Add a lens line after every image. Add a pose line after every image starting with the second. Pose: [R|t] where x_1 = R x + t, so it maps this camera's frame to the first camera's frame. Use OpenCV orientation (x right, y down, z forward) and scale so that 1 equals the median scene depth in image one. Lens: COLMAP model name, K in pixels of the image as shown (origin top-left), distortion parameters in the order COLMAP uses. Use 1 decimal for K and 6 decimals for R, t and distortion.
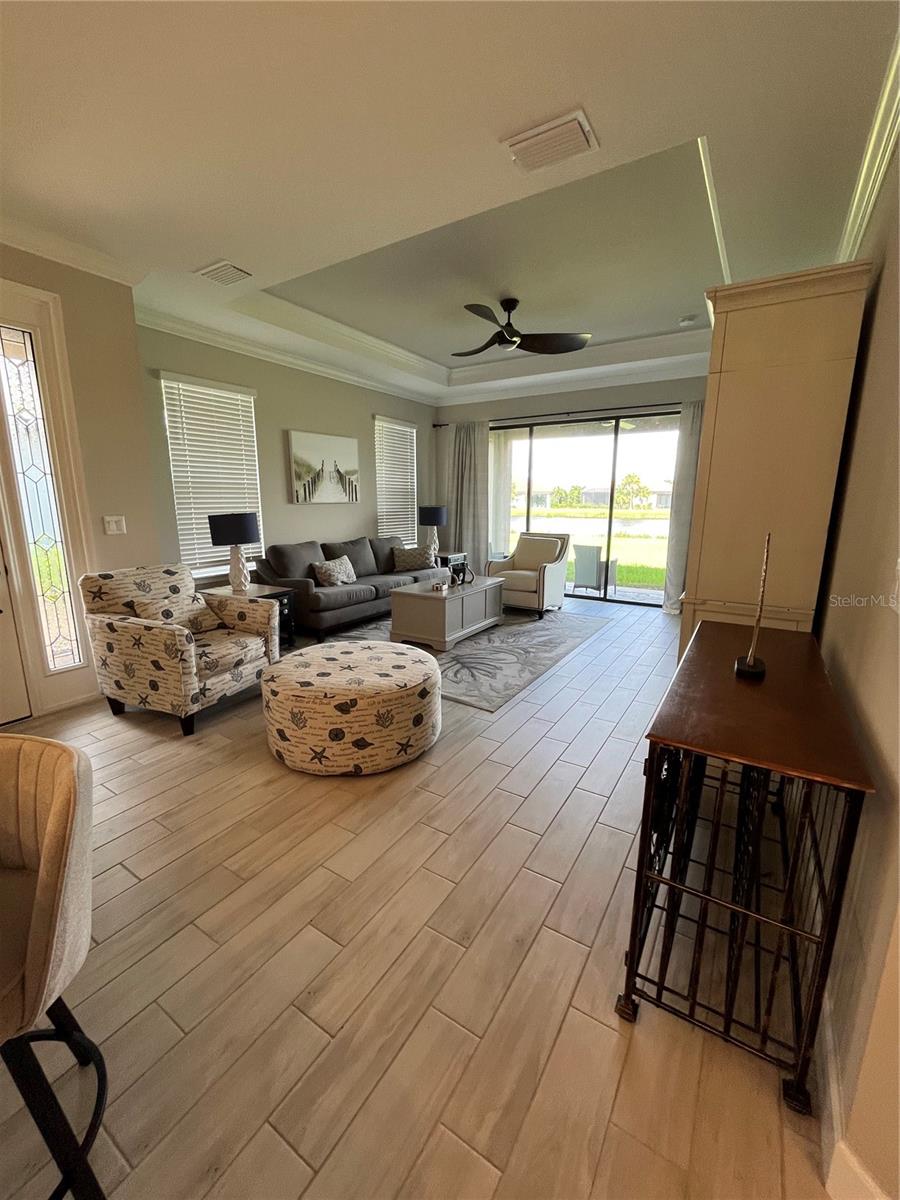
lens RADIAL K [[486.0, 0, 446.8], [0, 486.0, 598.8], [0, 0, 1]] dist [-0.002158, -0.000180]
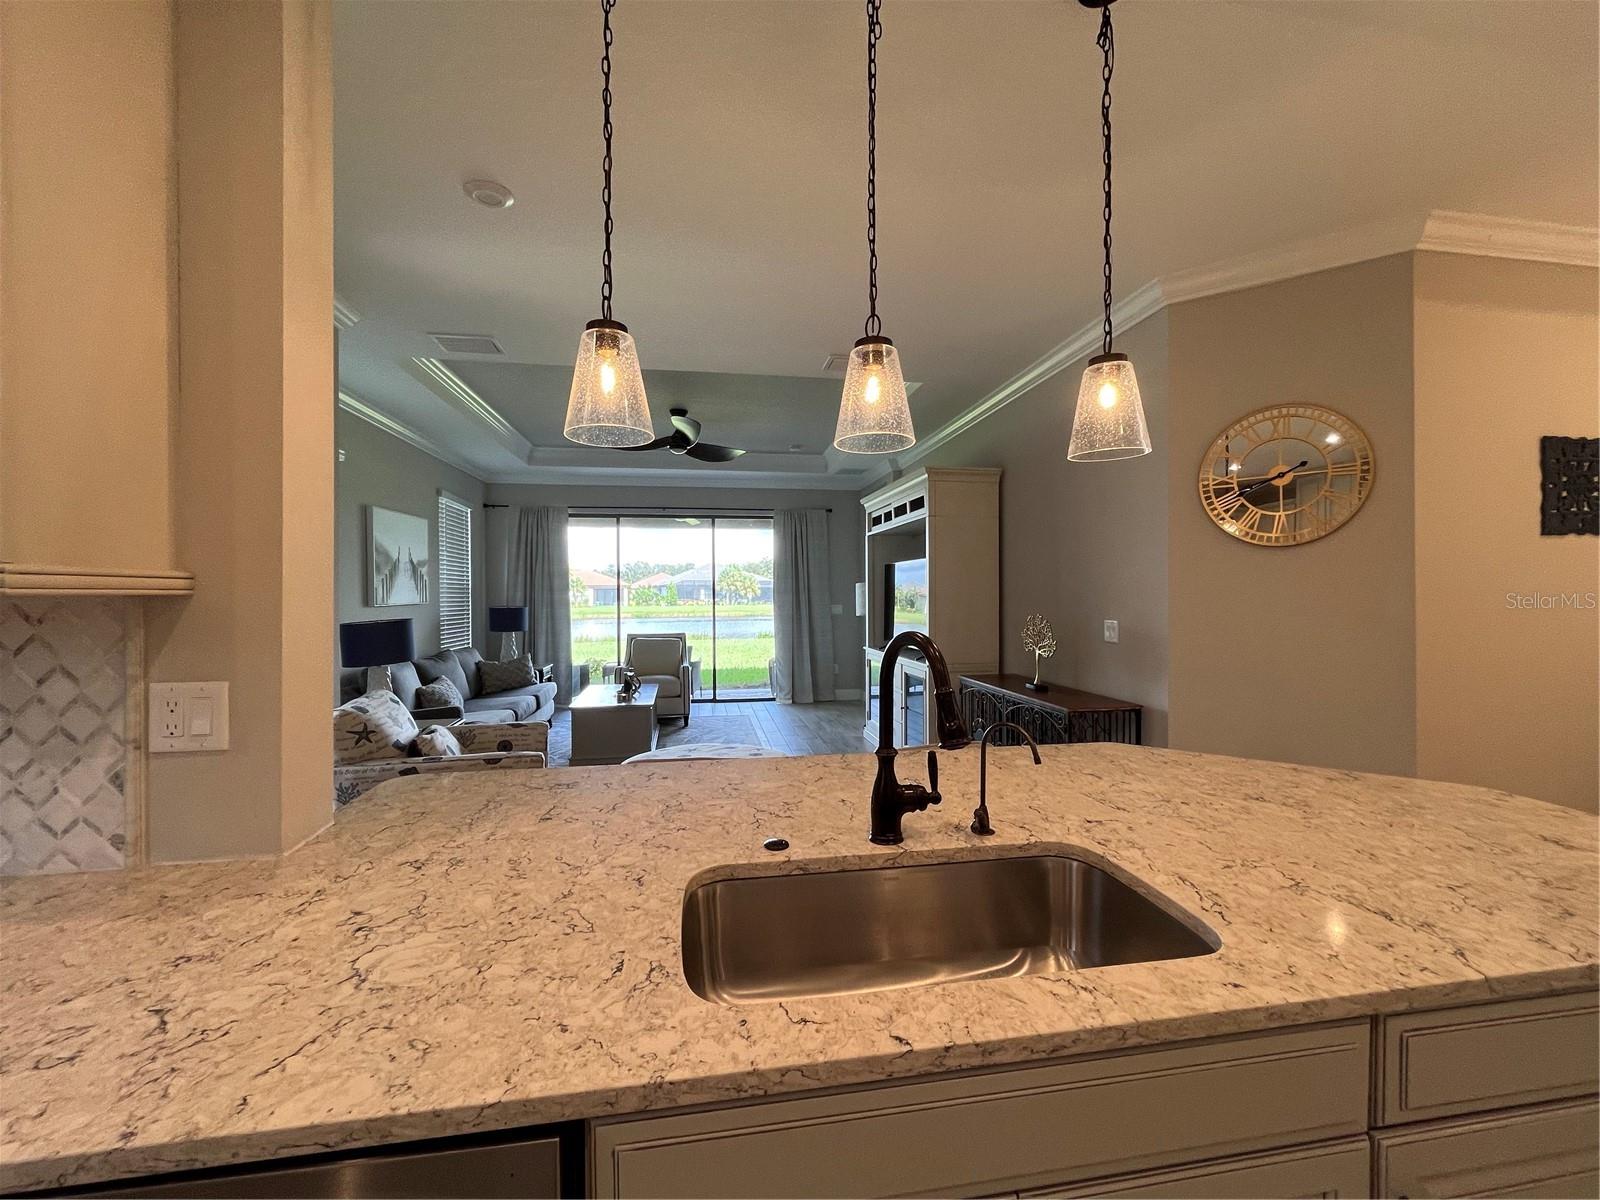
lens RADIAL K [[648.0, 0, 801.6], [0, 648.0, 598.1], [0, 0, 1]] dist [-0.002158, -0.000180]
pose [[0.747331, -0.009691, 0.664382, -0.849080], [0.139489, 0.979901, -0.142611, 0.018848], [-0.649646, 0.199251, 0.733661, -0.146920]]
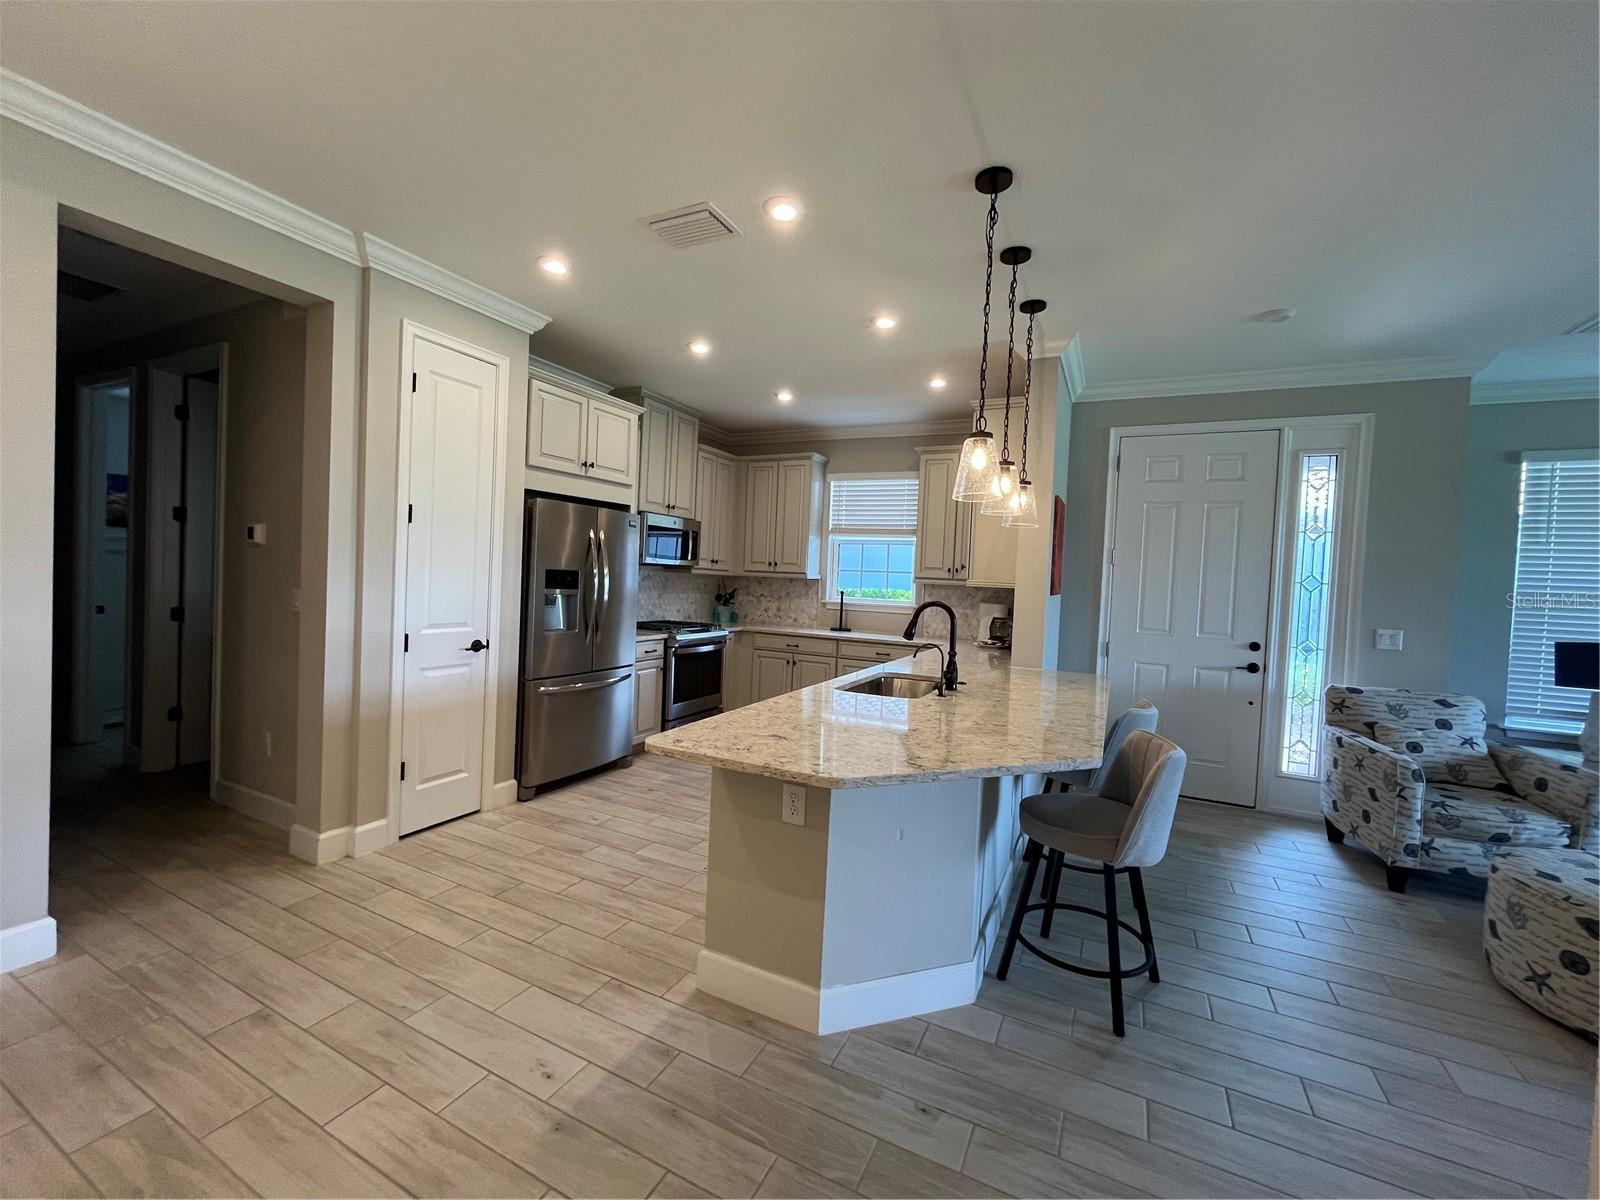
lens RADIAL K [[648.0, 0, 799.0], [0, 648.0, 593.7], [0, 0, 1]] dist [-0.002158, -0.000180]
pose [[0.102324, 0.027422, -0.994373, 0.422212], [-0.245486, 0.969399, 0.001472, 0.034002], [0.963985, 0.243954, 0.105925, -0.208206]]
